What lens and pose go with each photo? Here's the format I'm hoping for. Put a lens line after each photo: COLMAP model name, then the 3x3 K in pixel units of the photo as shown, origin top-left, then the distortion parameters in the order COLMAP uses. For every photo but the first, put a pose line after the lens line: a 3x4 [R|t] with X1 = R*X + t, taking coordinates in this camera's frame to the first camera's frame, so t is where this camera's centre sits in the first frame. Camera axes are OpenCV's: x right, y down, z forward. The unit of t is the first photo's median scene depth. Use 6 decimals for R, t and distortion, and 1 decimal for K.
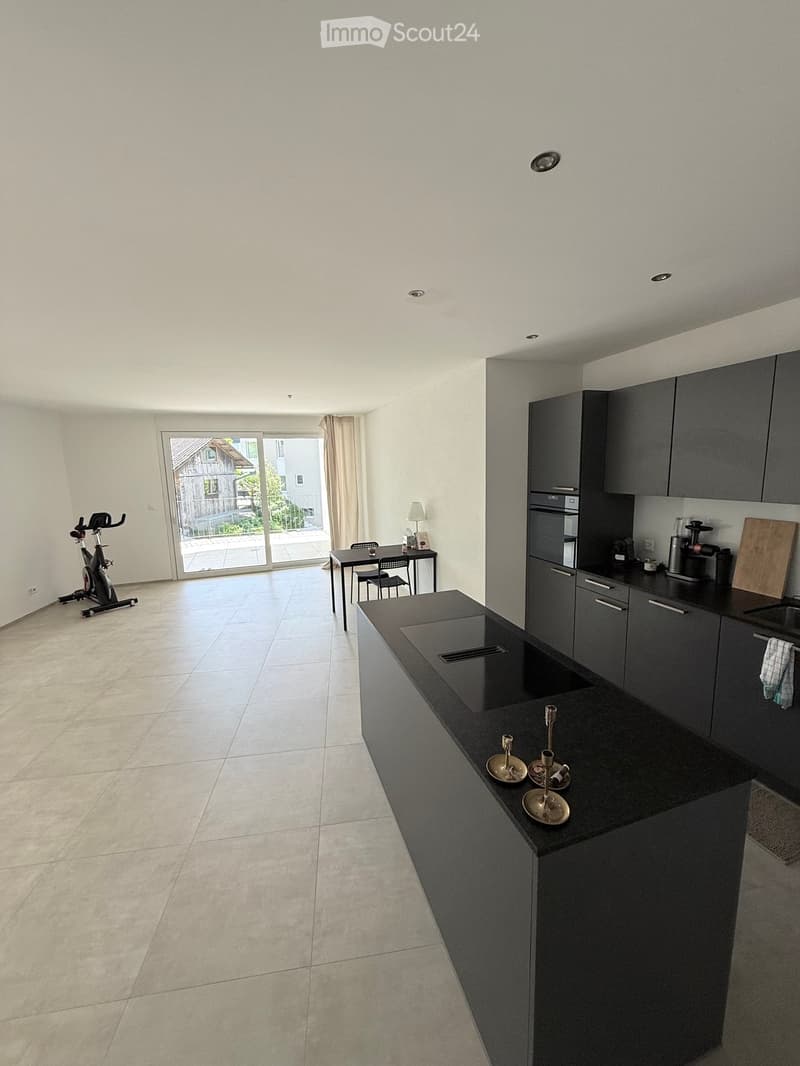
lens RADIAL K [[428.2, 0, 402.2], [0, 428.2, 532.0], [0, 0, 1]] dist [0.003158, 0.000384]
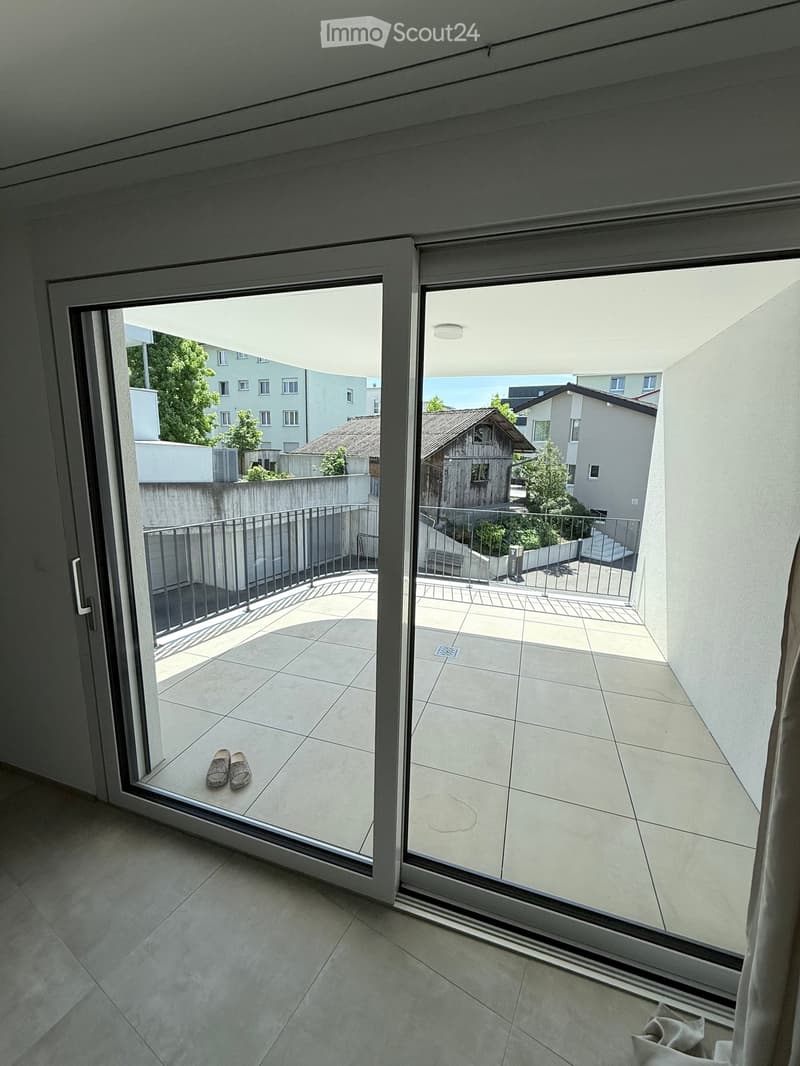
lens RADIAL K [[428.2, 0, 402.2], [0, 428.2, 532.0], [0, 0, 1]] dist [0.003158, 0.000384]
pose [[0.793485, 0.159593, -0.587292, -0.056597], [-0.139360, 0.987011, 0.079925, -0.035630], [0.592419, 0.018426, 0.805419, 0.230291]]
